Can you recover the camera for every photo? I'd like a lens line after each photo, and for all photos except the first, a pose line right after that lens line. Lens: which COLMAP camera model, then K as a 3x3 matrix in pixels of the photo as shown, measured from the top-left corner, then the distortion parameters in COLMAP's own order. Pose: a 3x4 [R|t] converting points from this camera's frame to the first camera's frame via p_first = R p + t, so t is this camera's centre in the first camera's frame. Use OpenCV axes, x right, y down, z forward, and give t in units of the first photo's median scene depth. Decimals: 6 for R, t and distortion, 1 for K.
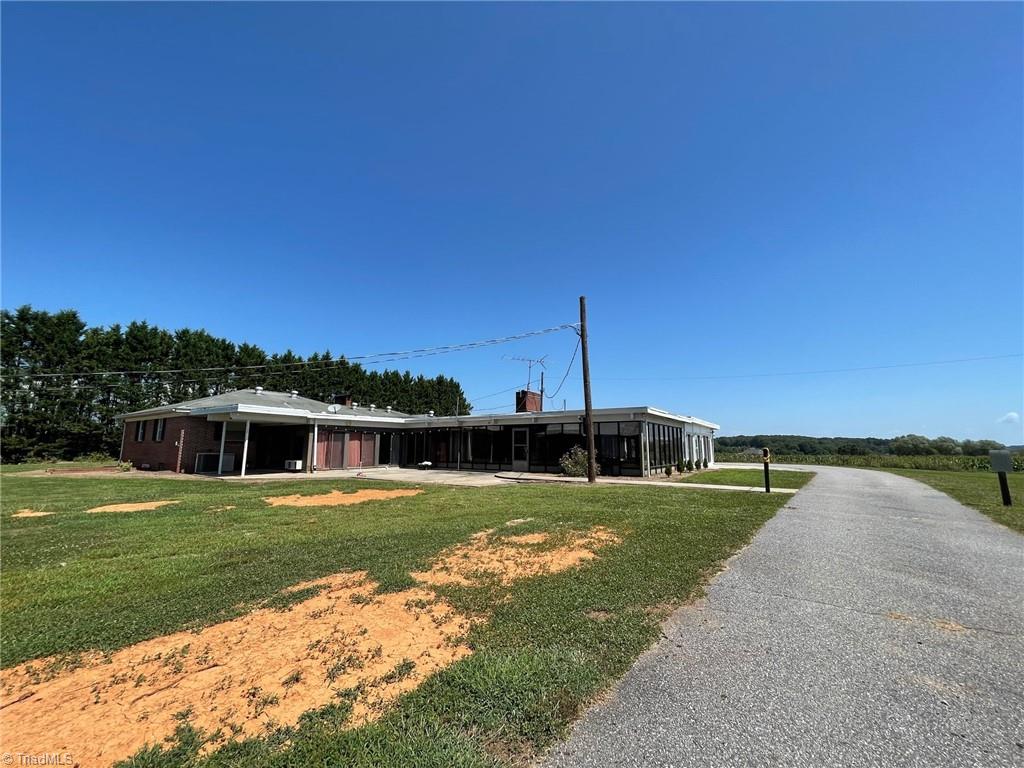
lens RADIAL K [[416.3, 0, 511.1], [0, 416.3, 385.1], [0, 0, 1]] dist [0.003342, 0.000300]
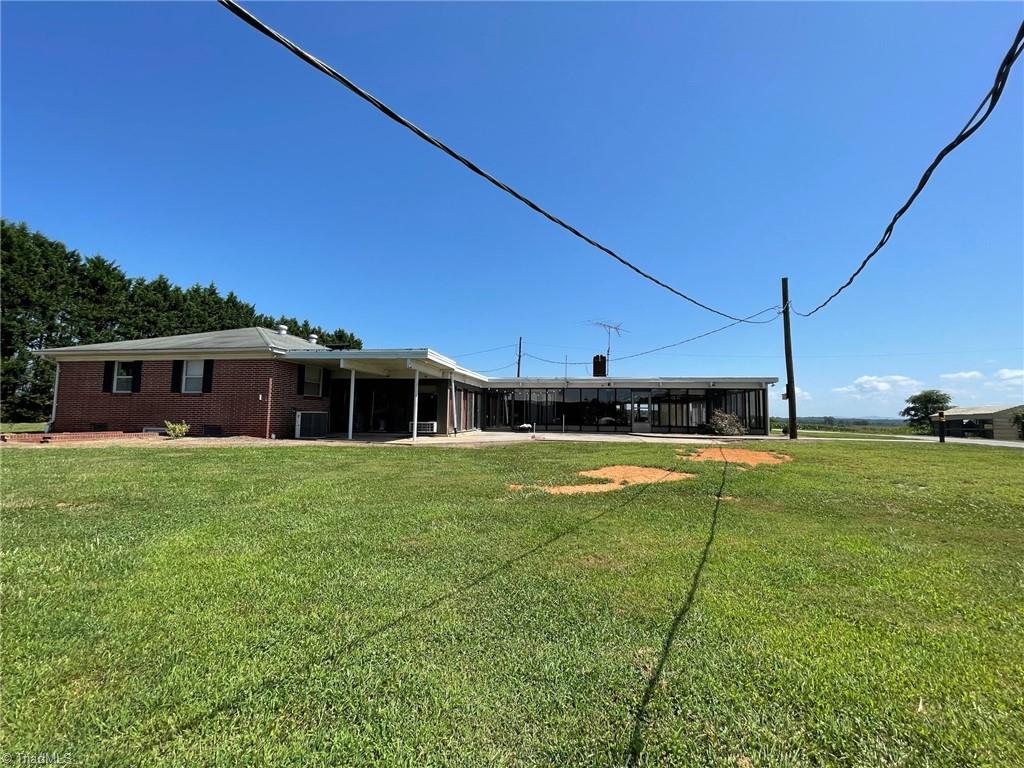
lens RADIAL K [[416.3, 0, 512.3], [0, 416.3, 389.1], [0, 0, 1]] dist [0.003342, 0.000300]
pose [[0.907149, 0.034695, 0.419377, -0.629198], [-0.070857, 0.994959, 0.070958, 0.040409], [-0.414802, -0.094085, 0.905035, 0.165923]]
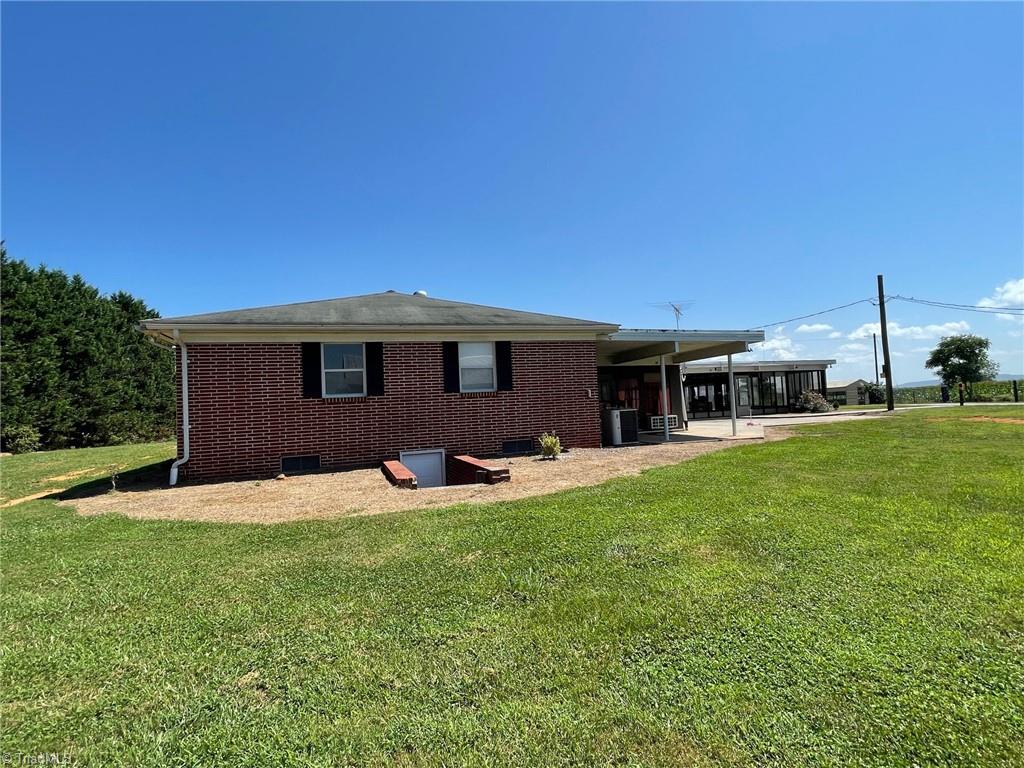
lens RADIAL K [[504.9, 0, 513.3], [0, 504.9, 380.6], [0, 0, 1]] dist [0.000208, -0.000693]
pose [[0.592358, 0.007744, 0.805638, -1.199434], [-0.067746, 0.996891, 0.040229, 0.092901], [-0.802822, -0.078409, 0.591041, 0.627976]]
